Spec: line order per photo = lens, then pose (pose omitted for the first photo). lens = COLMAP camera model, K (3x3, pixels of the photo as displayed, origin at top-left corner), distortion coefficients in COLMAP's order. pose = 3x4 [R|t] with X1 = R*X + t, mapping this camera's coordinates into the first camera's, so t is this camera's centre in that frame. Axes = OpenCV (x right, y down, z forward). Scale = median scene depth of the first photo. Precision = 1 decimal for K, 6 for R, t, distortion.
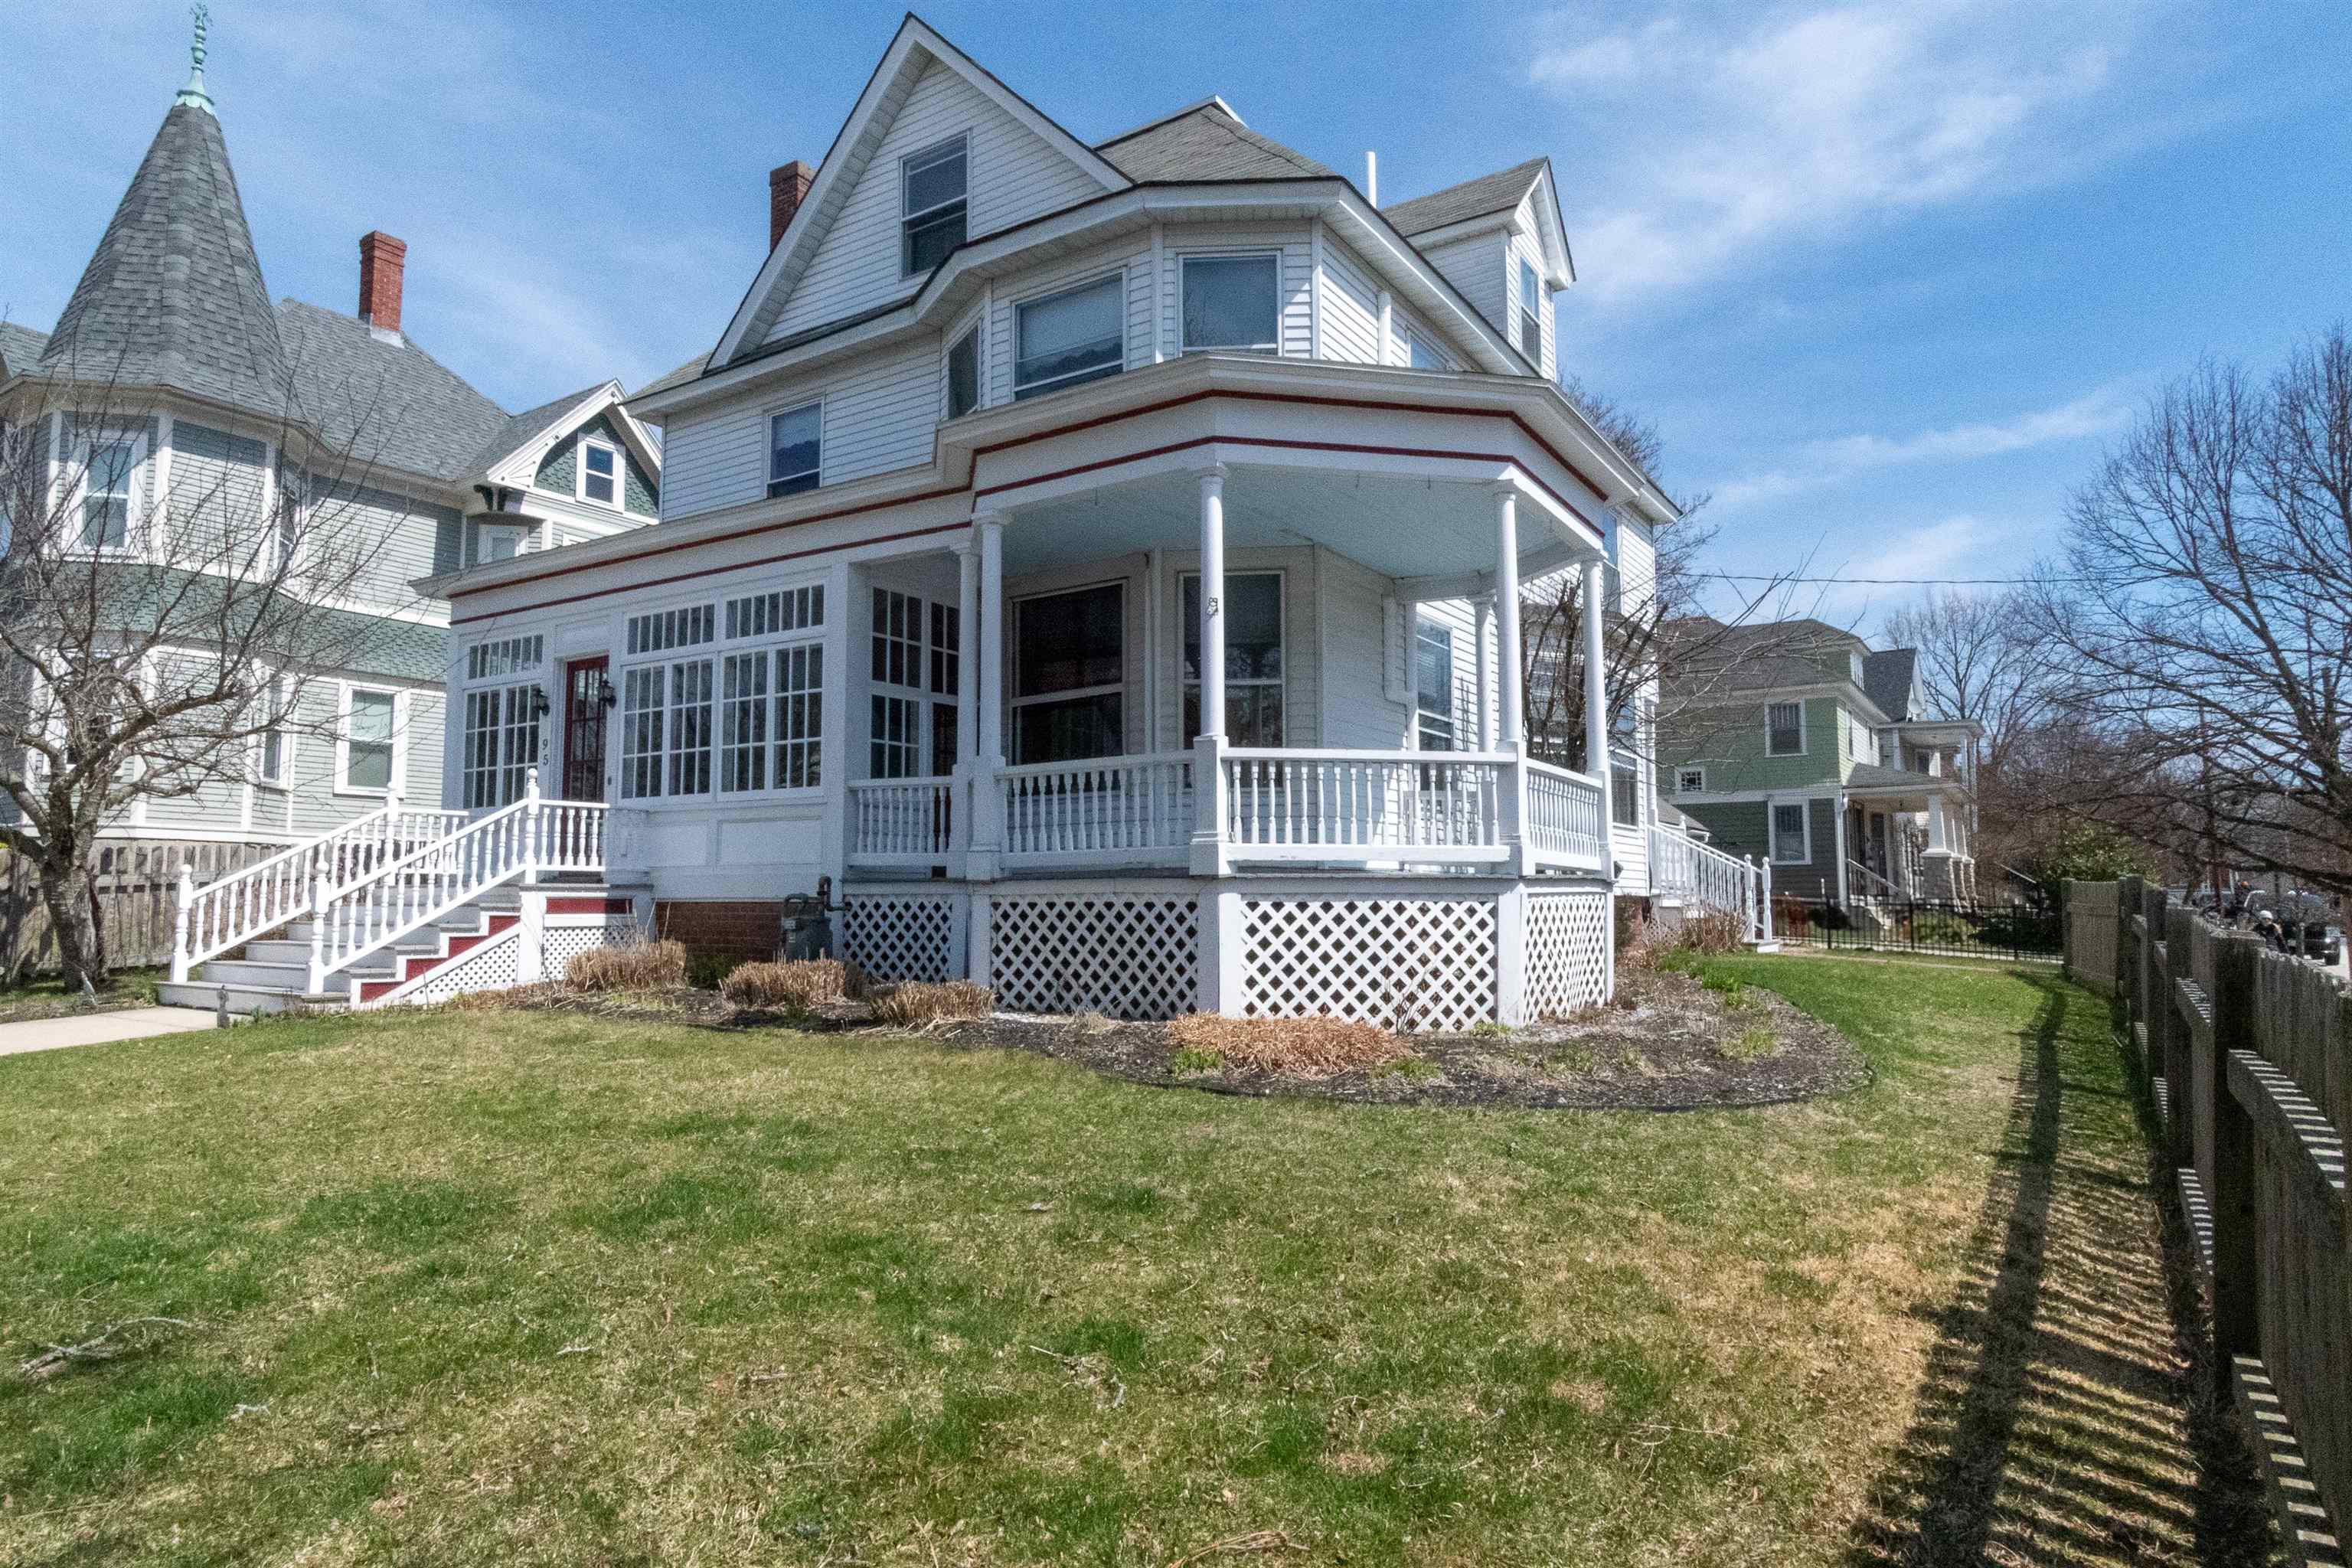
lens RADIAL K [[1322.8, 0, 1176.0], [0, 1322.8, 784.0], [0, 0, 1]] dist [0.000706, 0.000167]
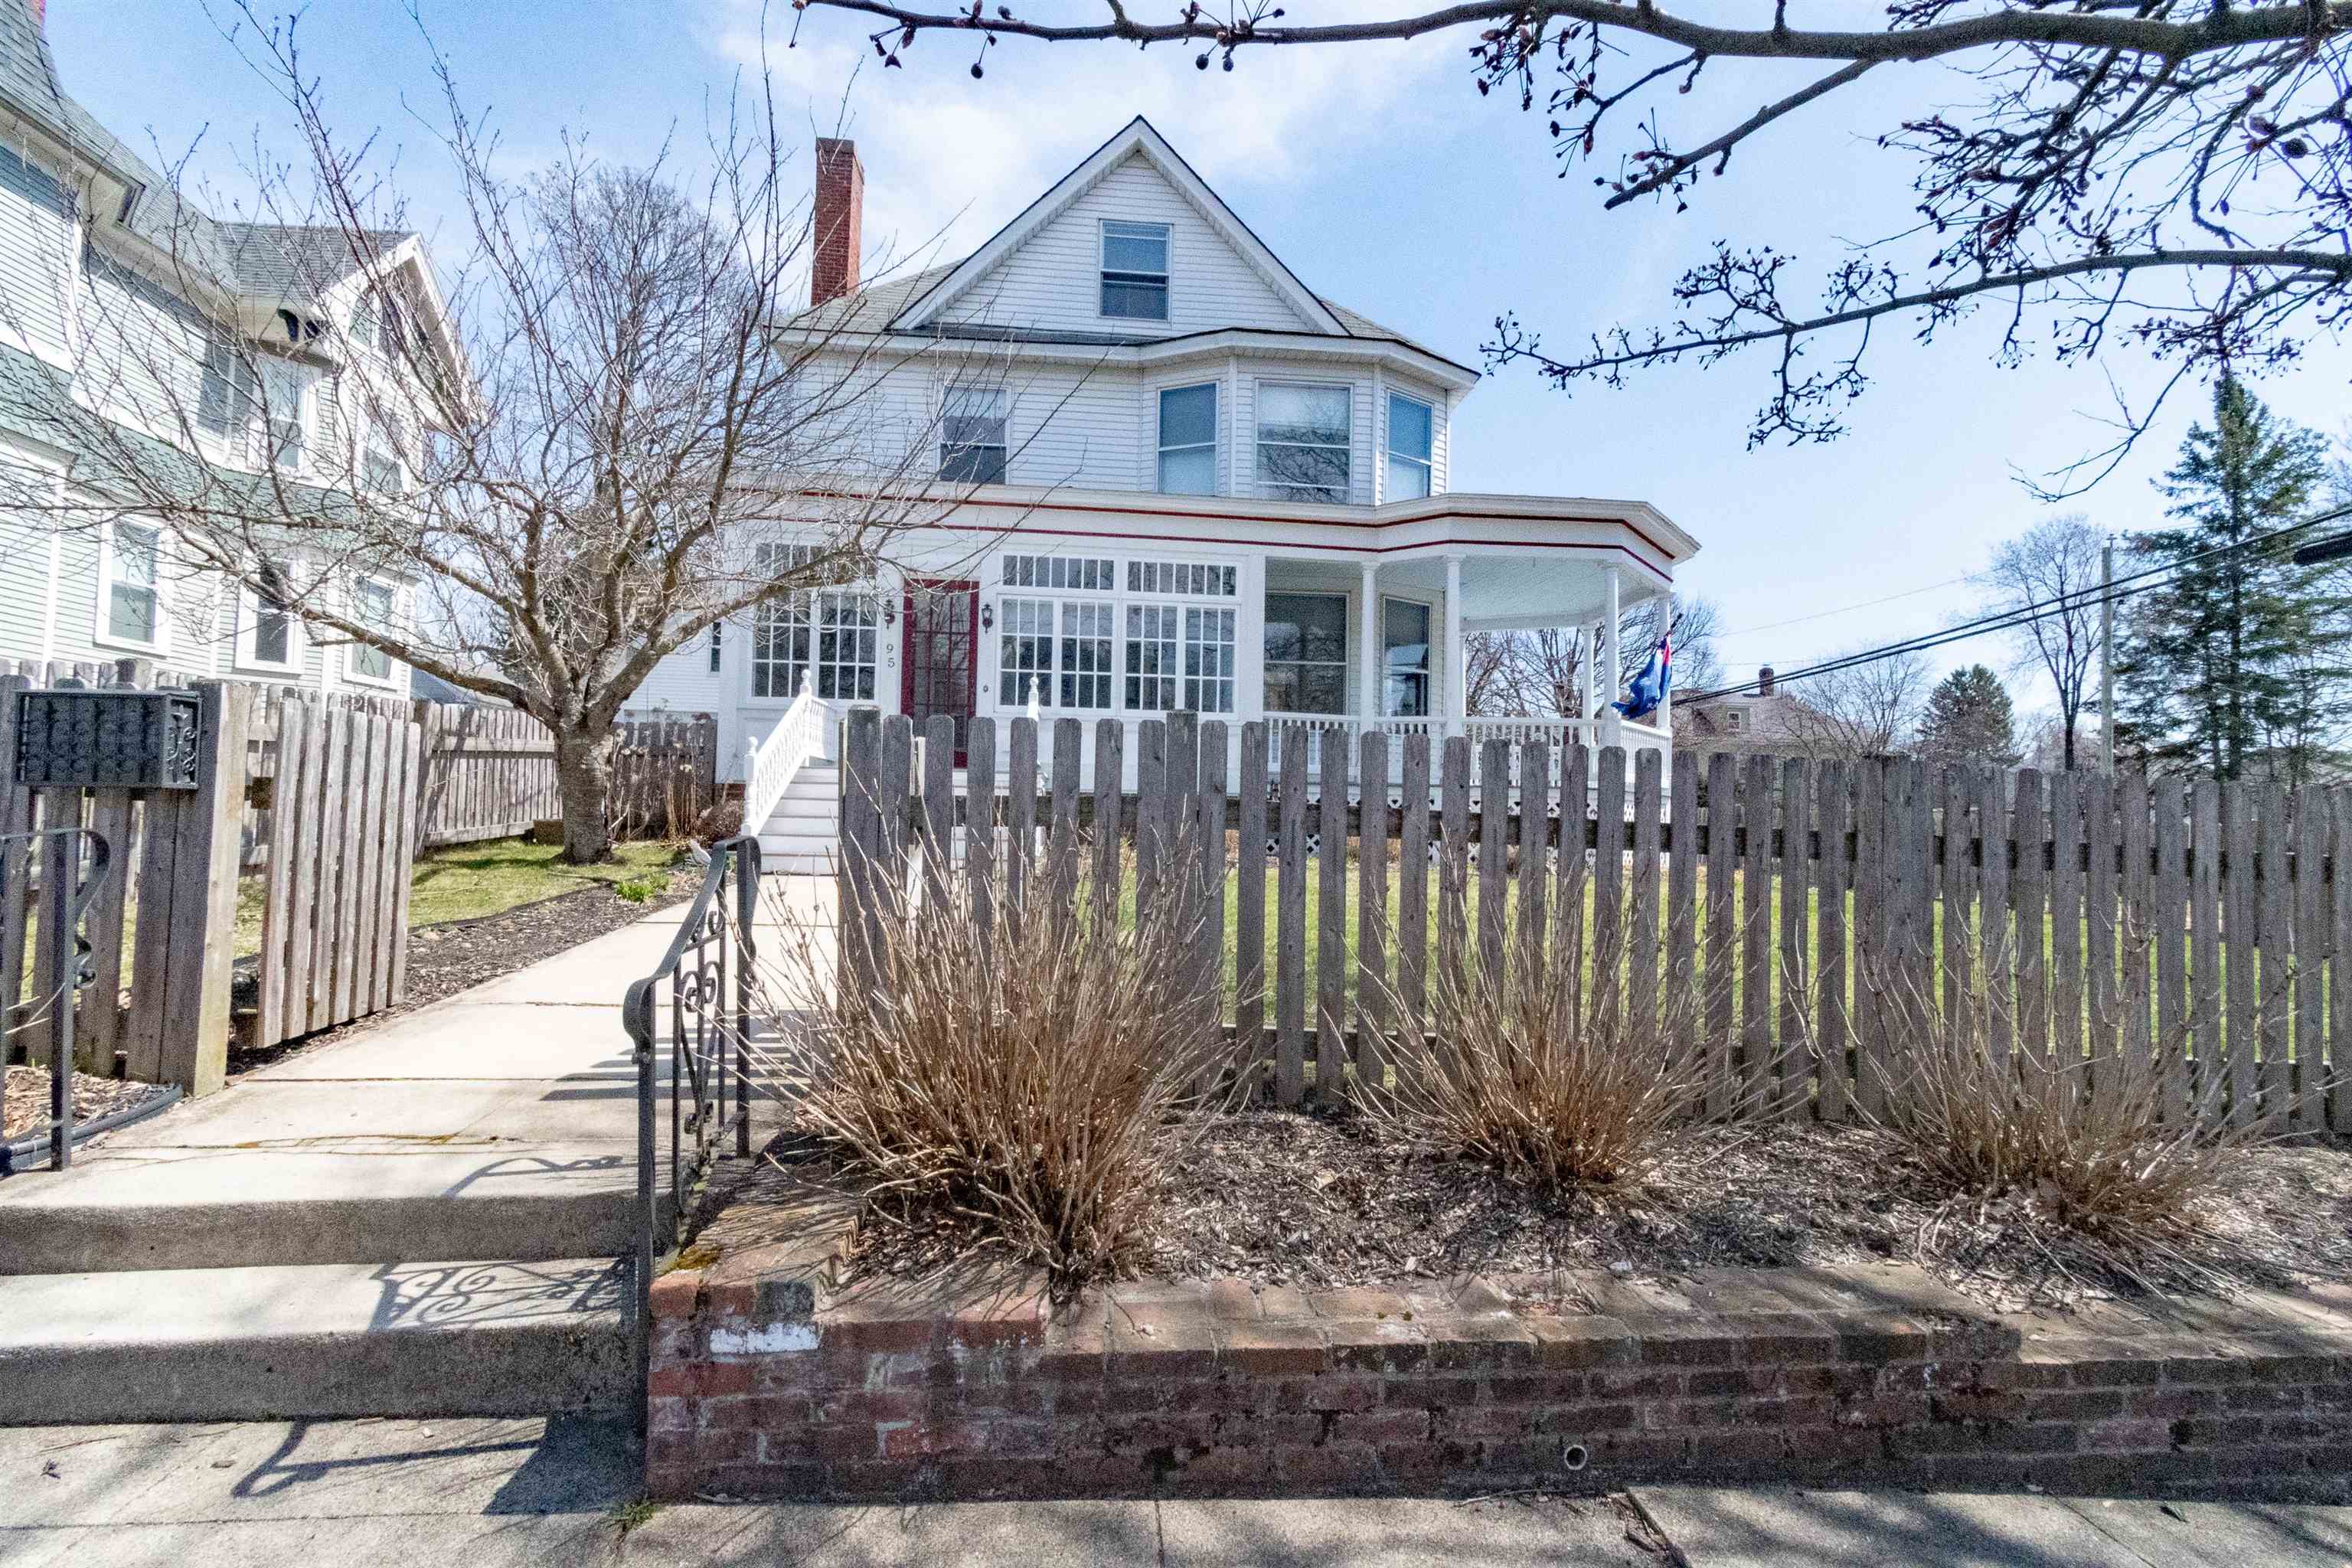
lens RADIAL K [[1009.4, 0, 1176.0], [0, 1009.4, 784.0], [0, 0, 1]] dist [0.002687, 0.000448]
pose [[0.776871, 0.032842, 0.628802, -0.922873], [-0.067136, 0.997267, 0.030858, 0.044784], [-0.626070, -0.066188, 0.776953, 0.195843]]
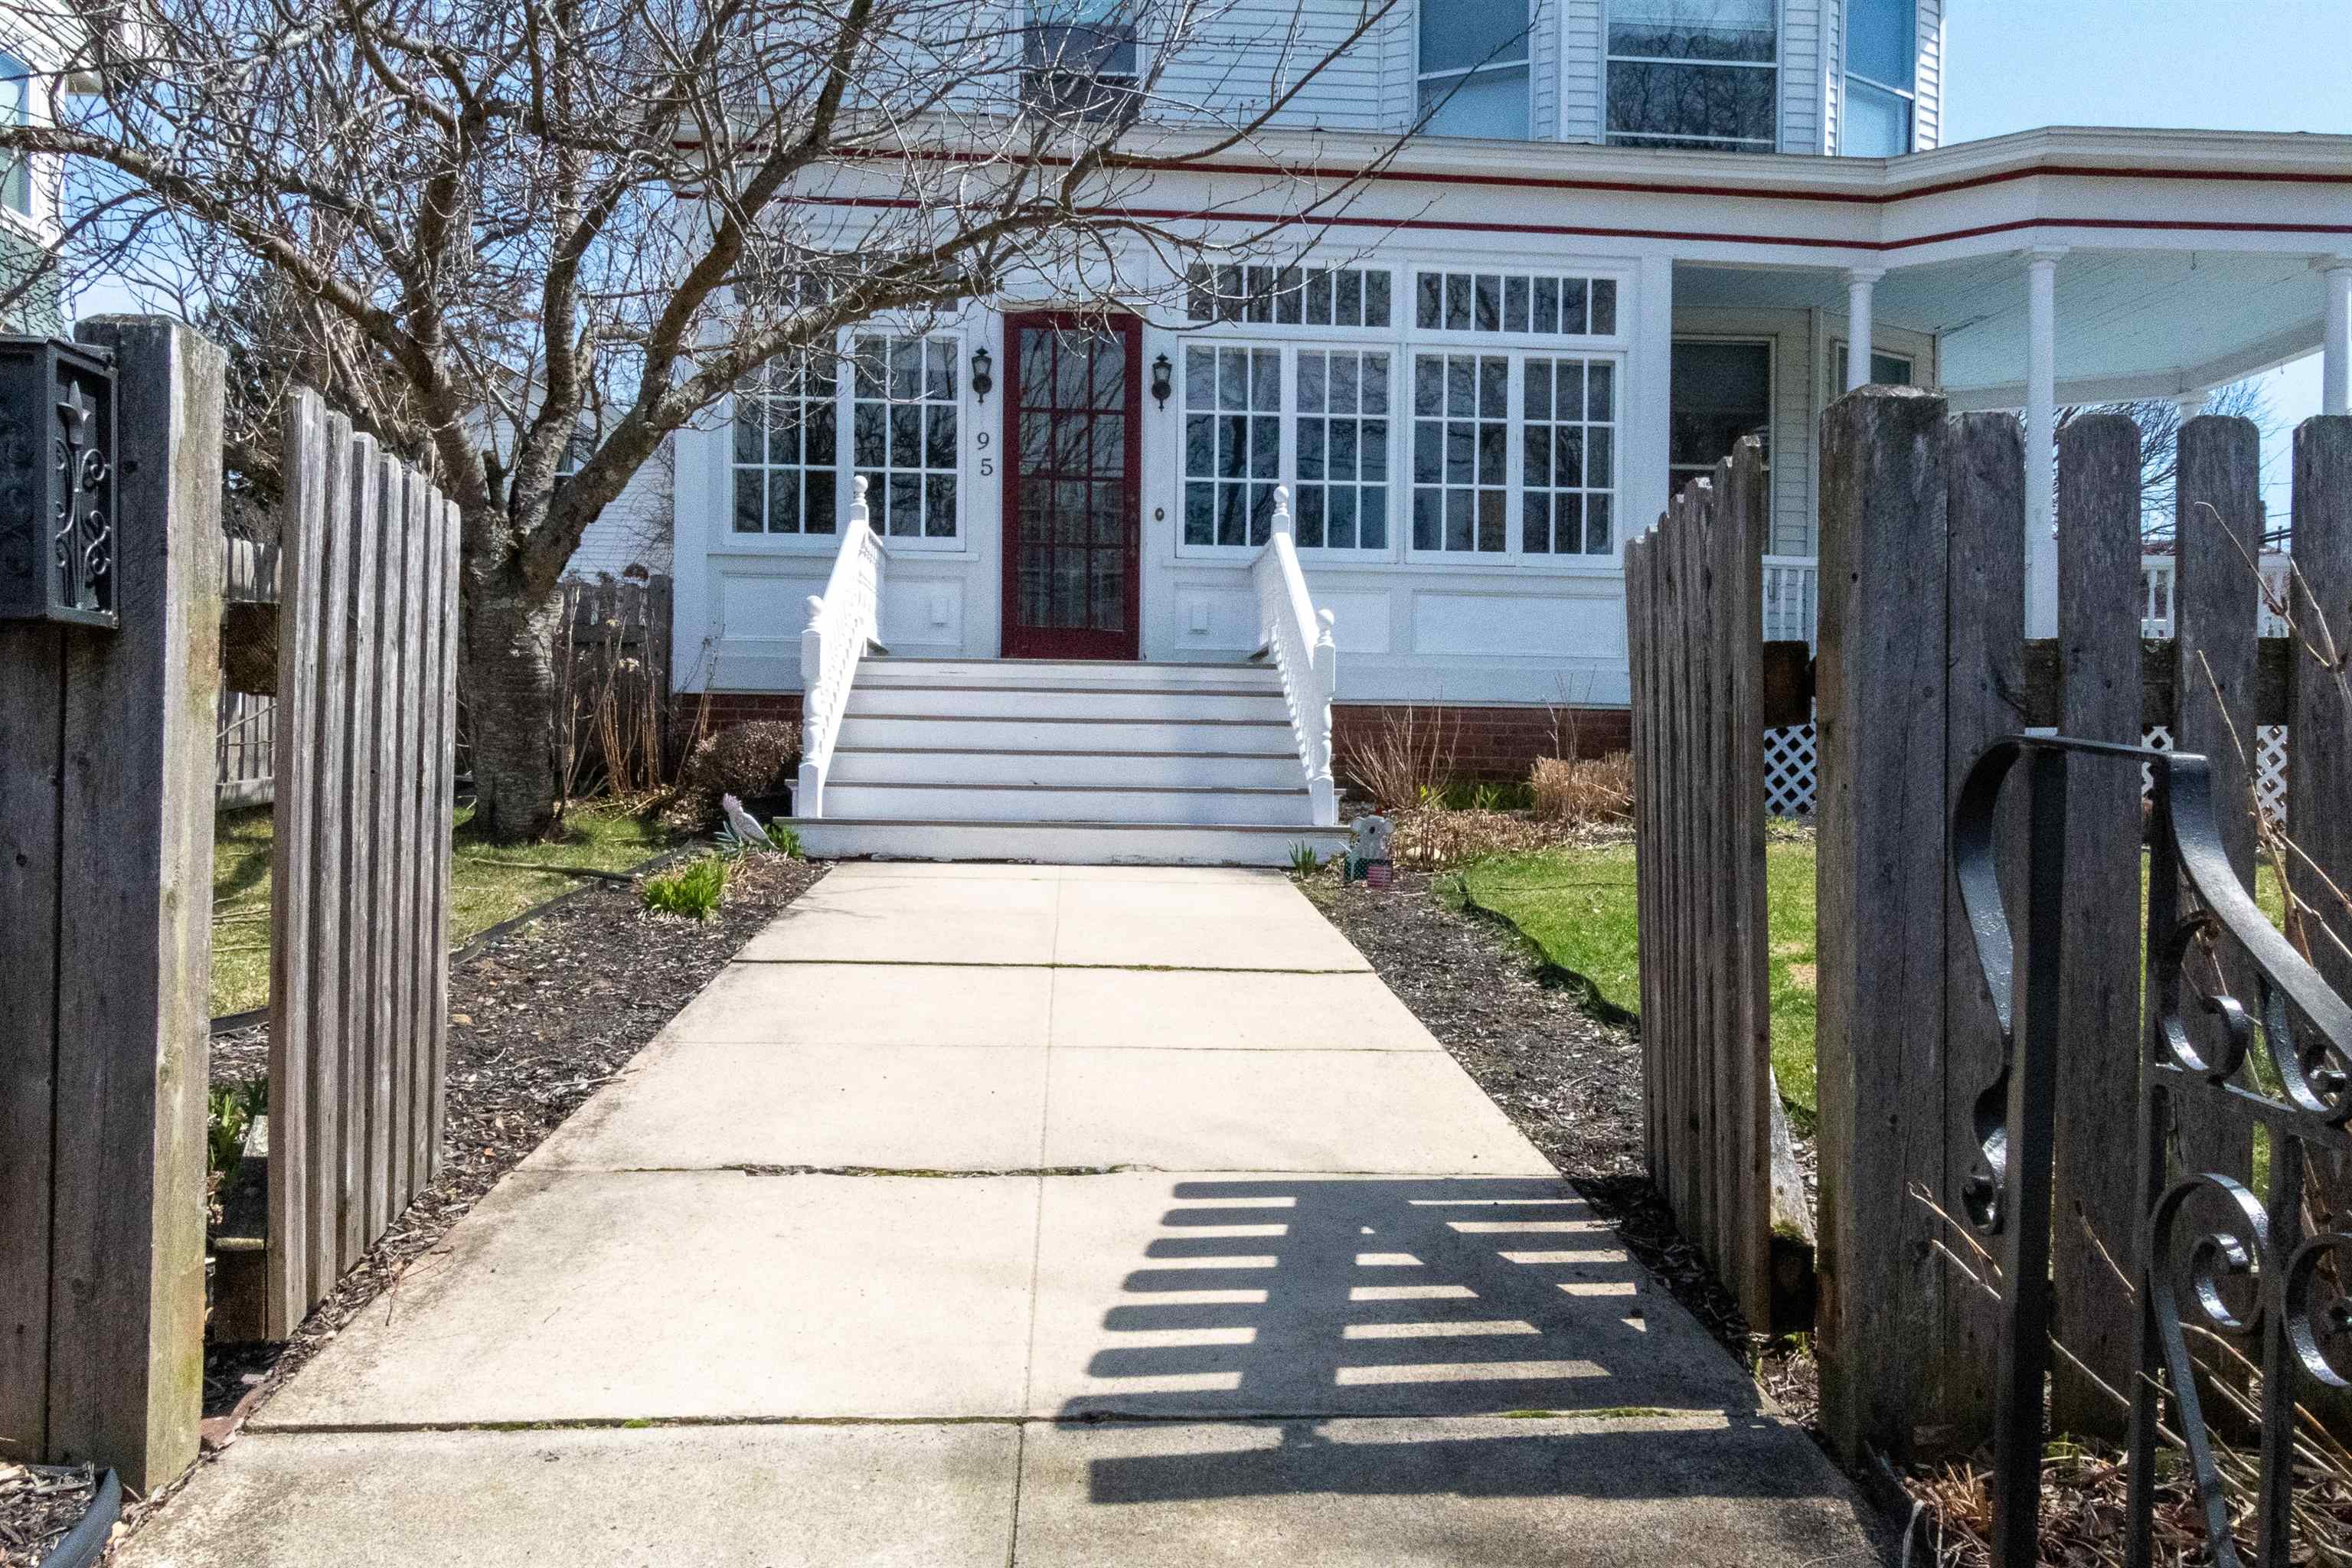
lens RADIAL K [[1634.1, 0, 1176.0], [0, 1634.1, 784.0], [0, 0, 1]] dist [0.003868, -0.000911]
pose [[0.790447, -0.002350, 0.612526, -0.970731], [-0.057418, 0.995305, 0.077916, 0.068534], [-0.609833, -0.096759, 0.786601, 0.385429]]
